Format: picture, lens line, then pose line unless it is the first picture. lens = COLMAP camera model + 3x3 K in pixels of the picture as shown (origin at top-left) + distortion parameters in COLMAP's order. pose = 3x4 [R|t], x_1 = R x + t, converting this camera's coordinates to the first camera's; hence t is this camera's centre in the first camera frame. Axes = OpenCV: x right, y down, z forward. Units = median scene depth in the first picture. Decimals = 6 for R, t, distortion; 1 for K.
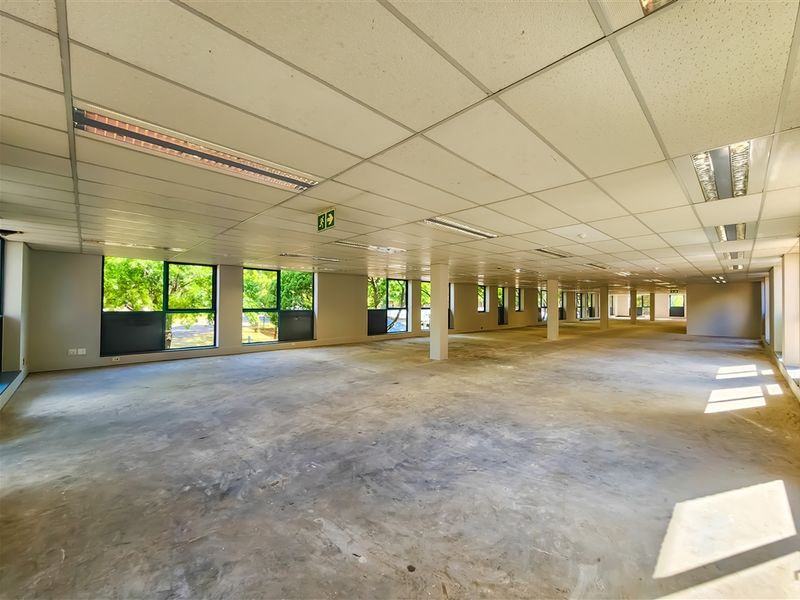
lens RADIAL K [[324.4, 0, 401.3], [0, 324.4, 298.8], [0, 0, 1]] dist [-0.001446, -0.000035]
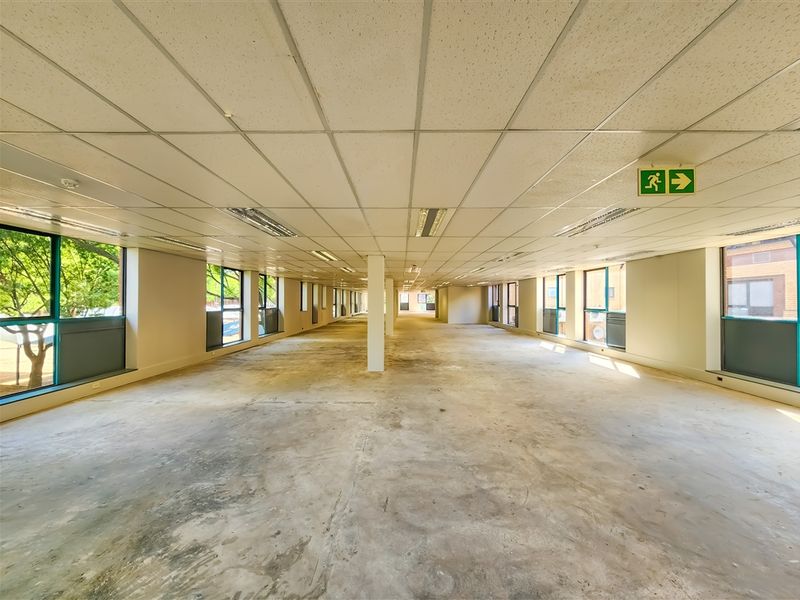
lens RADIAL K [[324.4, 0, 401.3], [0, 324.4, 298.8], [0, 0, 1]] dist [-0.001446, -0.000035]
pose [[0.698744, 0.002169, 0.715368, -0.816240], [-0.009464, 0.999936, 0.006212, -0.004971], [-0.715309, -0.011110, 0.698720, 0.710731]]
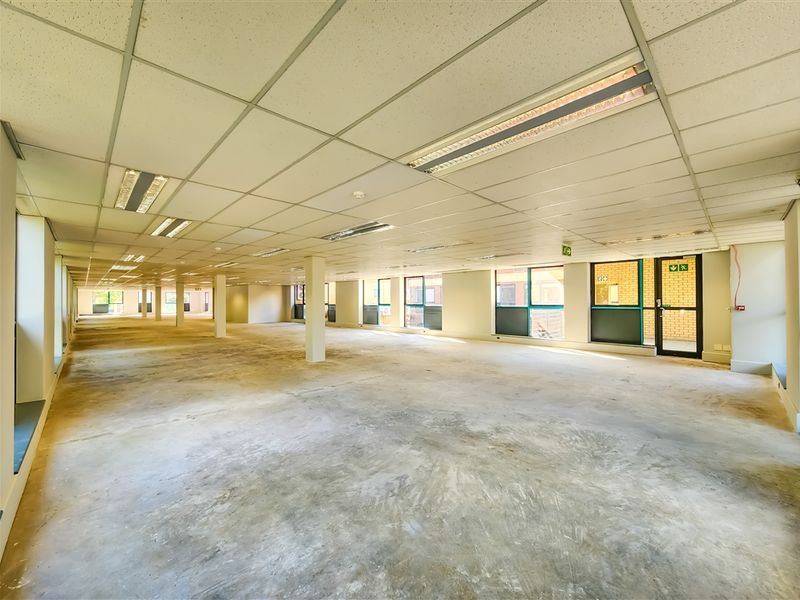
lens RADIAL K [[324.4, 0, 401.3], [0, 324.4, 298.8], [0, 0, 1]] dist [-0.001446, -0.000035]
pose [[-0.007184, 0.001921, 0.999972, -1.485506], [-0.011871, 0.999928, -0.002006, 0.019885], [-0.999904, -0.011885, -0.007161, 1.440657]]
